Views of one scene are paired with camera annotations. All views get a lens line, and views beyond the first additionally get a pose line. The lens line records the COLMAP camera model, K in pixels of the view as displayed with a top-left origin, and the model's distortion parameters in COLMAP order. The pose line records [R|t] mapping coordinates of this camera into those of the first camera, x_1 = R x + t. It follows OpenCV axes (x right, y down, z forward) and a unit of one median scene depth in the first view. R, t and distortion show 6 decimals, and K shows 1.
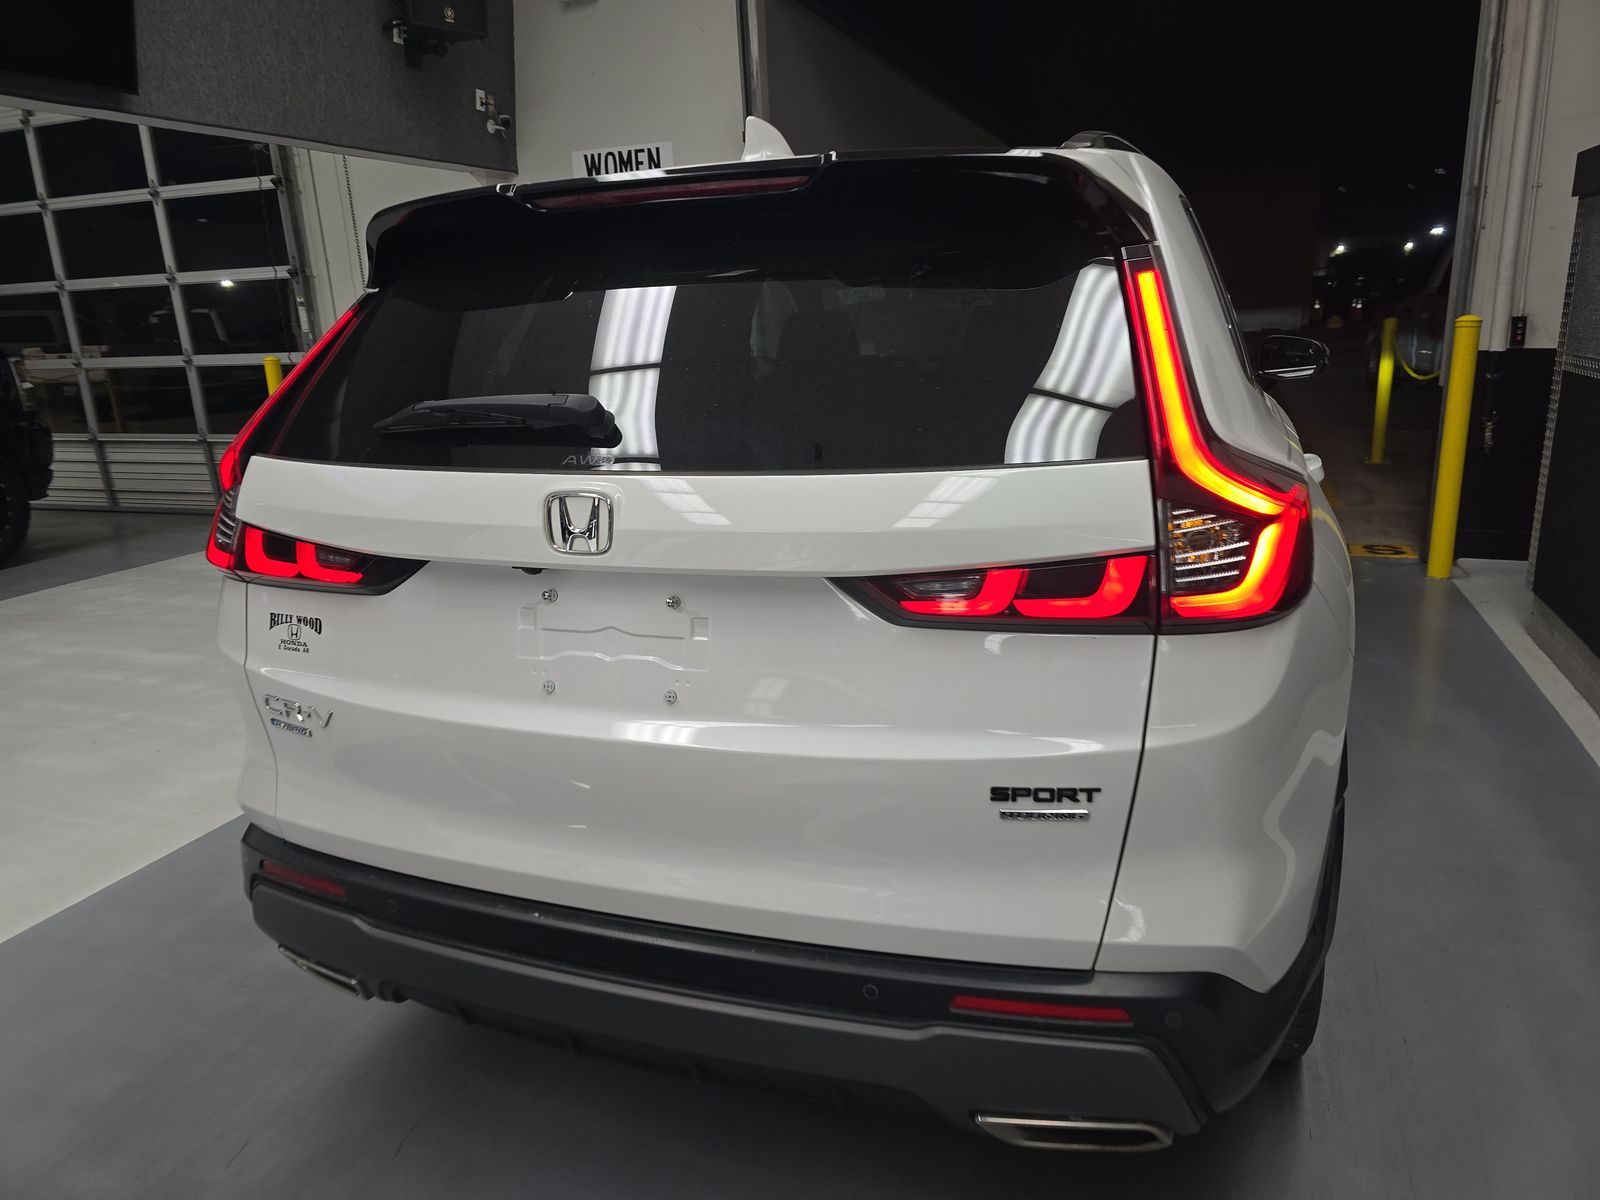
lens RADIAL K [[1092.7, 0, 801.4], [0, 1092.7, 602.2], [0, 0, 1]] dist [0.052007, -0.028219]
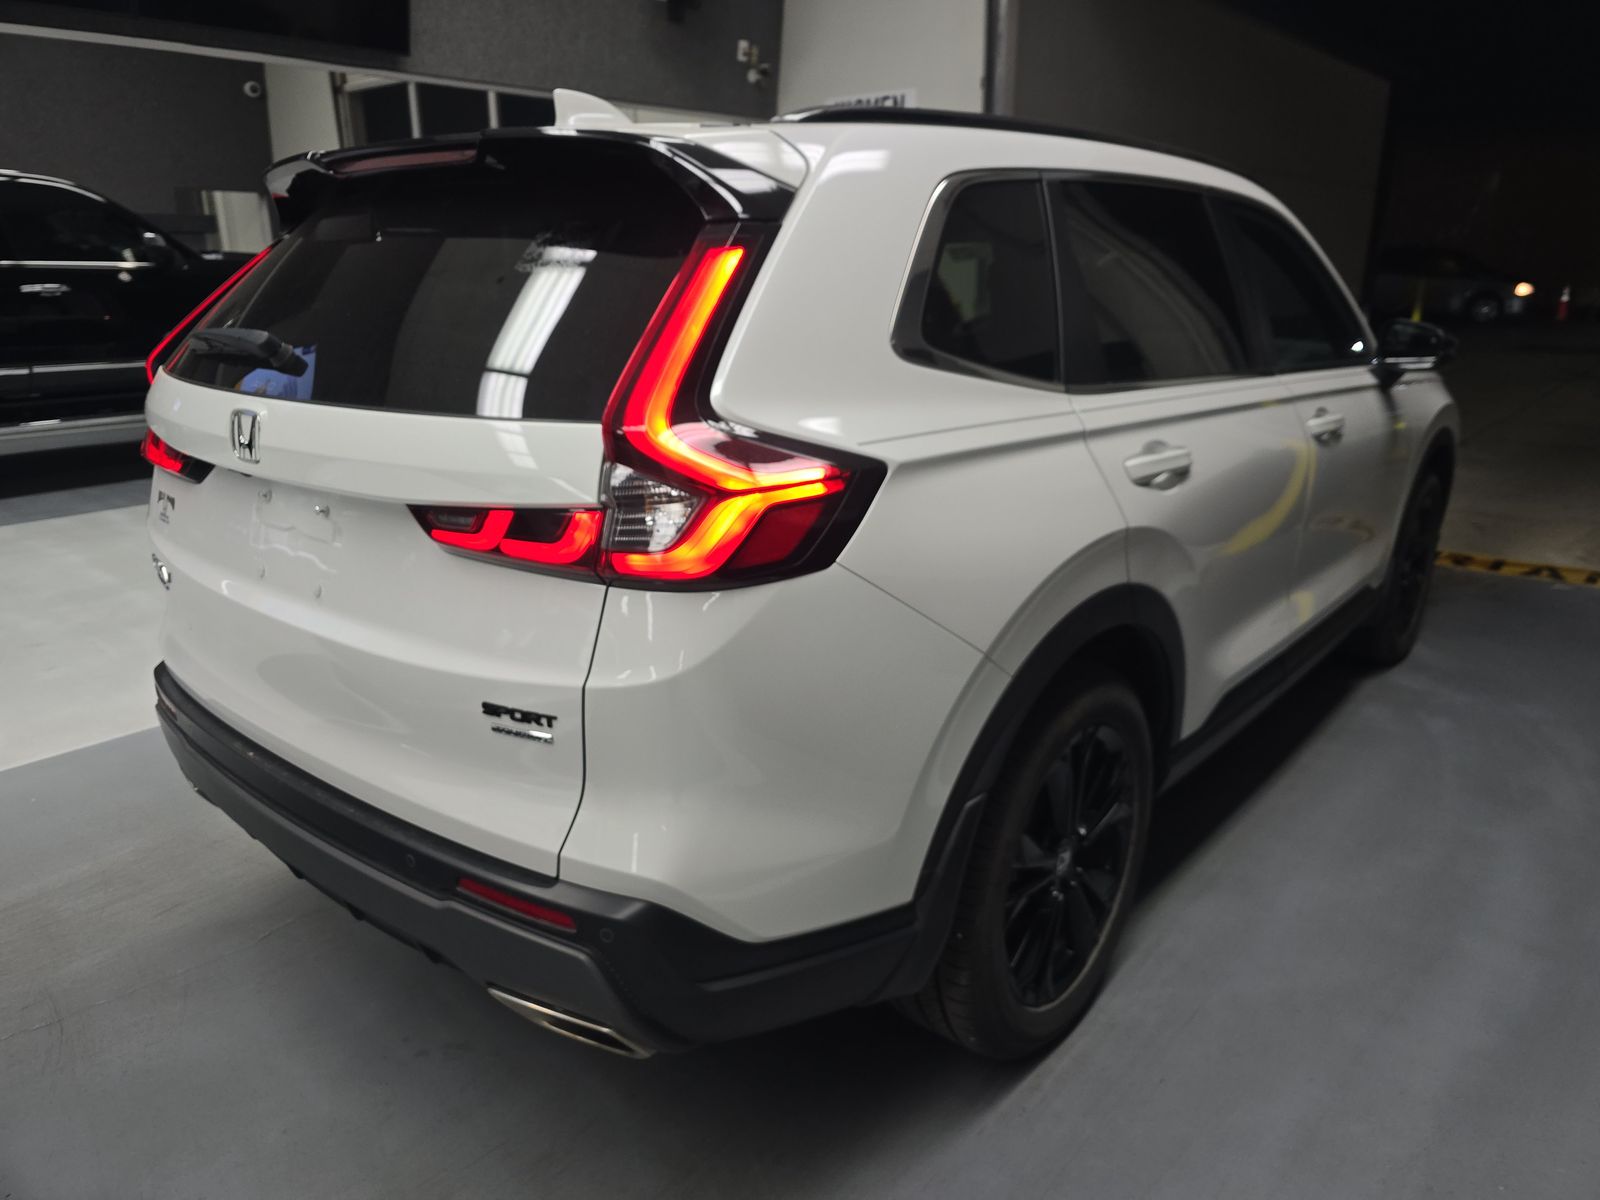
lens RADIAL K [[1092.7, 0, 806.5], [0, 1092.7, 600.0], [0, 0, 1]] dist [0.052007, -0.028219]
pose [[0.943768, 0.134239, -0.302128, 0.773177], [-0.120633, 0.990674, 0.063343, -0.045302], [0.307813, -0.023334, 0.951161, 0.022735]]
